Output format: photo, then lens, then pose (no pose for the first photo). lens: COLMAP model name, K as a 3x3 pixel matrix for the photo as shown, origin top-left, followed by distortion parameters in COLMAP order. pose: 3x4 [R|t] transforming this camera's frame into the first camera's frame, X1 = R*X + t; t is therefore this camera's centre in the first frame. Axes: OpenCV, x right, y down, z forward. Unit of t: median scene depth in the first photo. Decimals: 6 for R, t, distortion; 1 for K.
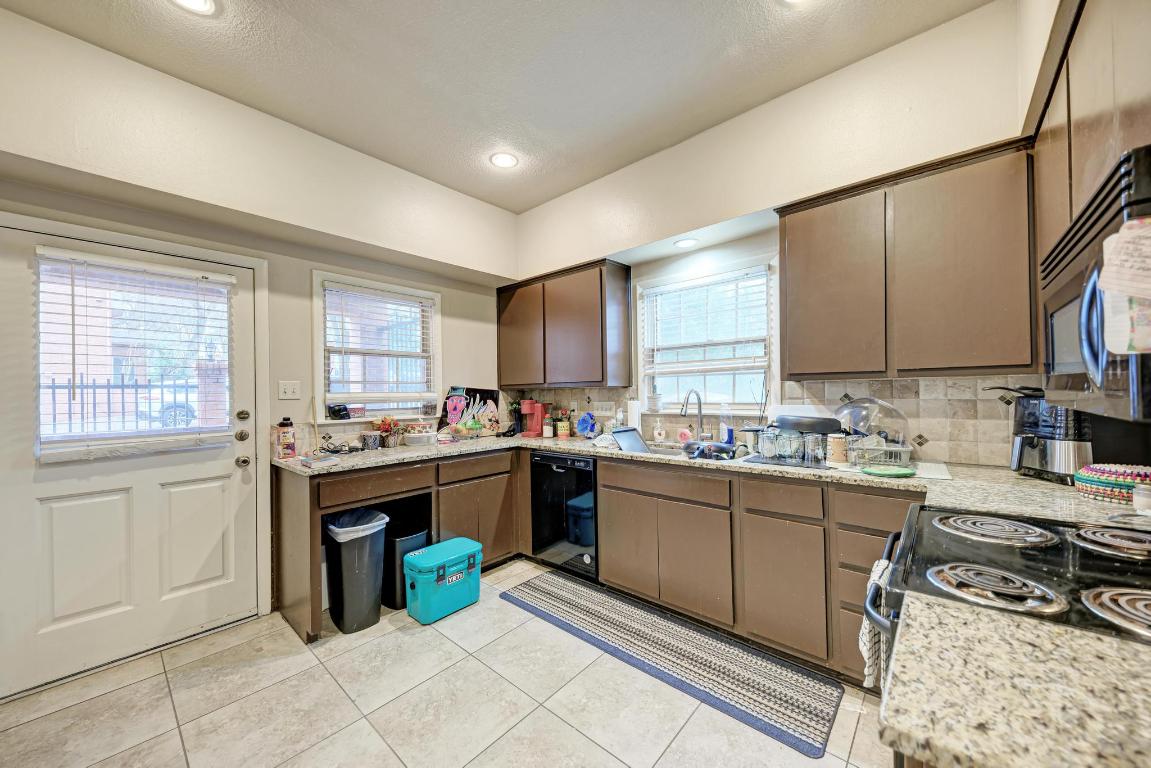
lens RADIAL K [[412.0, 0, 575.3], [0, 412.0, 388.2], [0, 0, 1]] dist [0.010026, -0.004814]
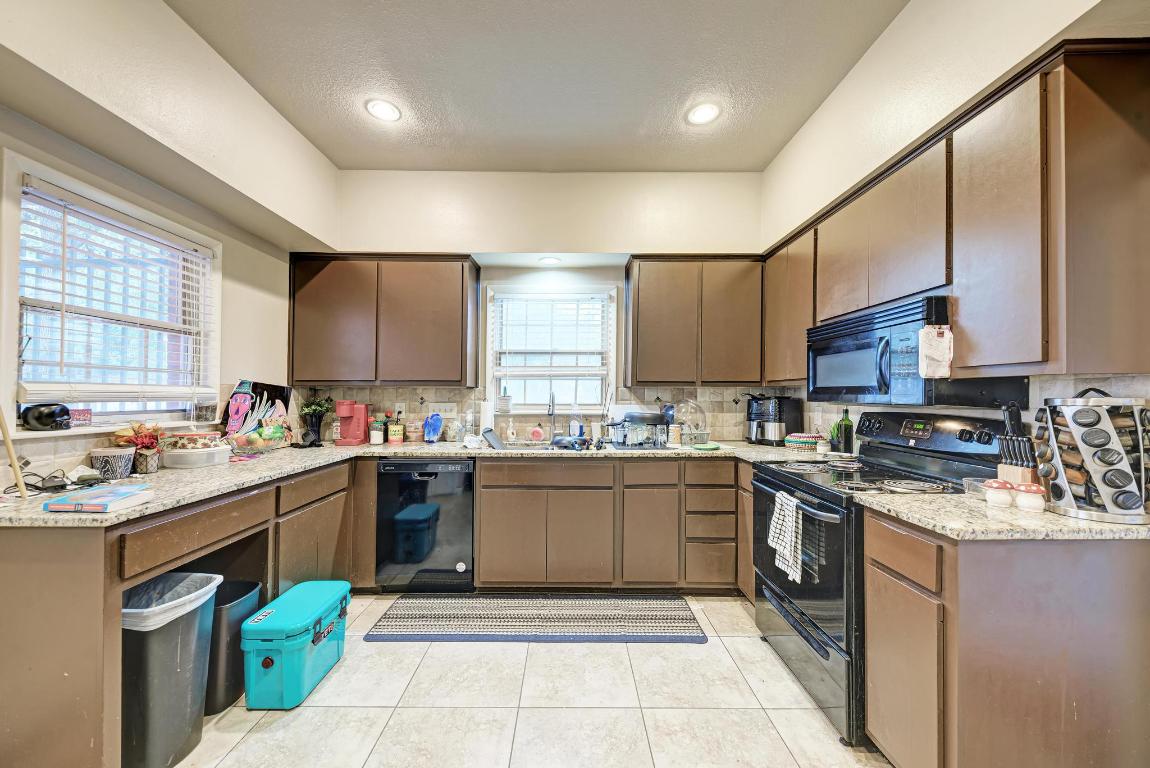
lens RADIAL K [[411.6, 0, 572.4], [0, 411.6, 390.3], [0, 0, 1]] dist [0.010026, -0.004814]
pose [[0.746940, 0.026365, 0.664368, -0.427597], [-0.021474, 0.999649, -0.015528, 0.016008], [-0.664544, -0.002668, 0.747244, 0.121029]]
